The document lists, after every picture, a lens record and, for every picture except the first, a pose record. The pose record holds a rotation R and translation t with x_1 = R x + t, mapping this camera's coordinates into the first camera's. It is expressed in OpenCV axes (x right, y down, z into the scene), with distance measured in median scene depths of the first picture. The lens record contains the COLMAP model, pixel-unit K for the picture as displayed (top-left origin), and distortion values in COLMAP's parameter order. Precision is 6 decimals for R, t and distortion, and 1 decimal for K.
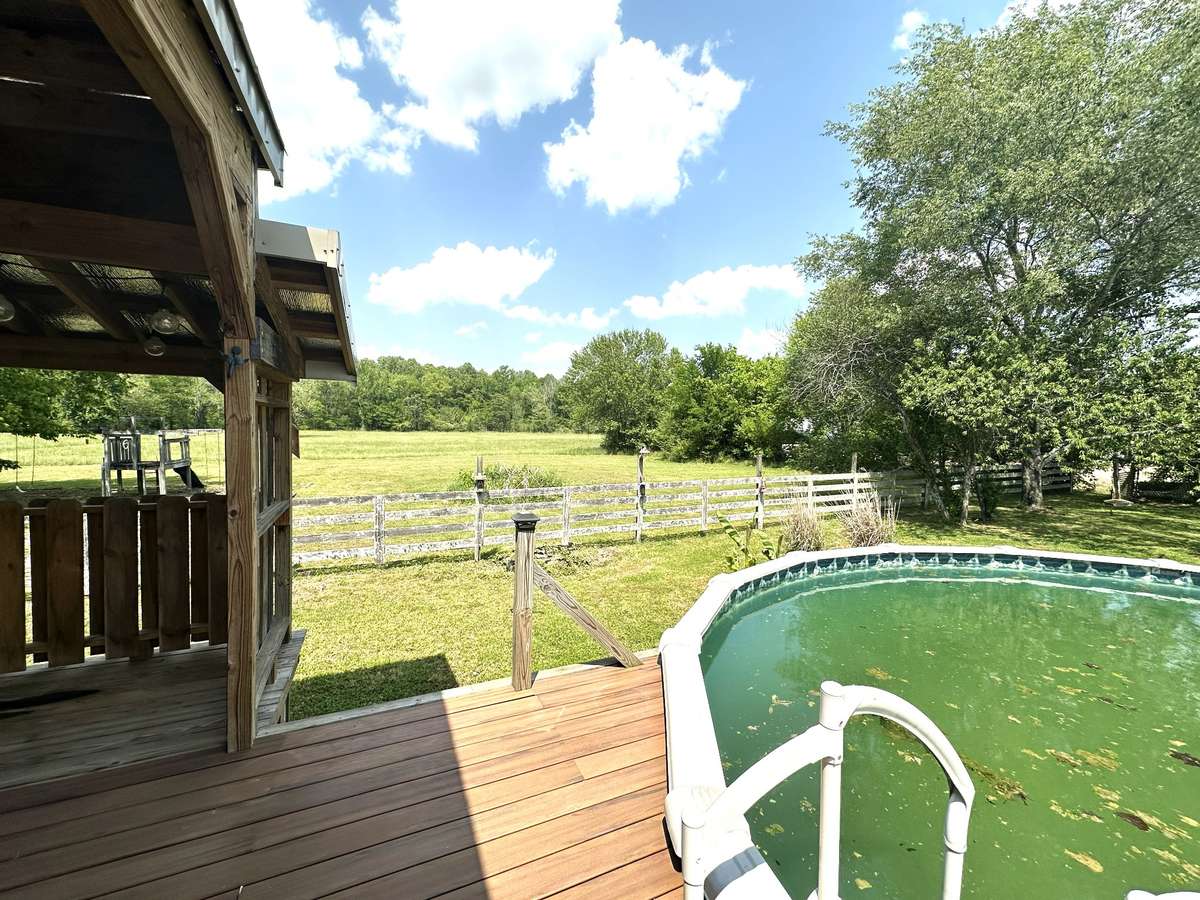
lens RADIAL K [[478.8, 0, 600.0], [0, 478.8, 450.0], [0, 0, 1]] dist [0.000435, 0.000105]
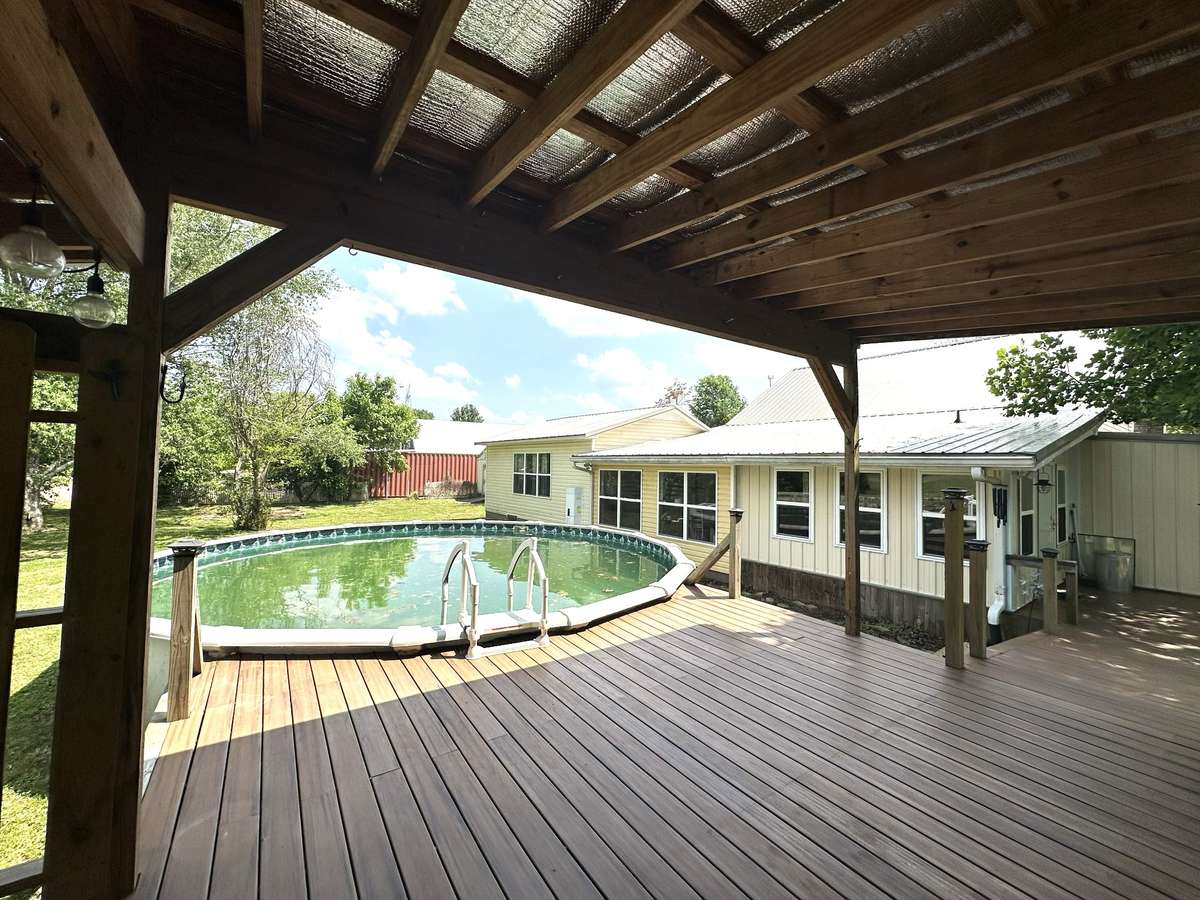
lens RADIAL K [[478.8, 0, 600.0], [0, 478.8, 450.0], [0, 0, 1]] dist [0.000435, 0.000105]
pose [[-0.189037, 0.022901, 0.981703, -1.276188], [-0.020338, 0.999422, -0.027230, -0.065341], [-0.981759, -0.025114, -0.188462, 0.301472]]
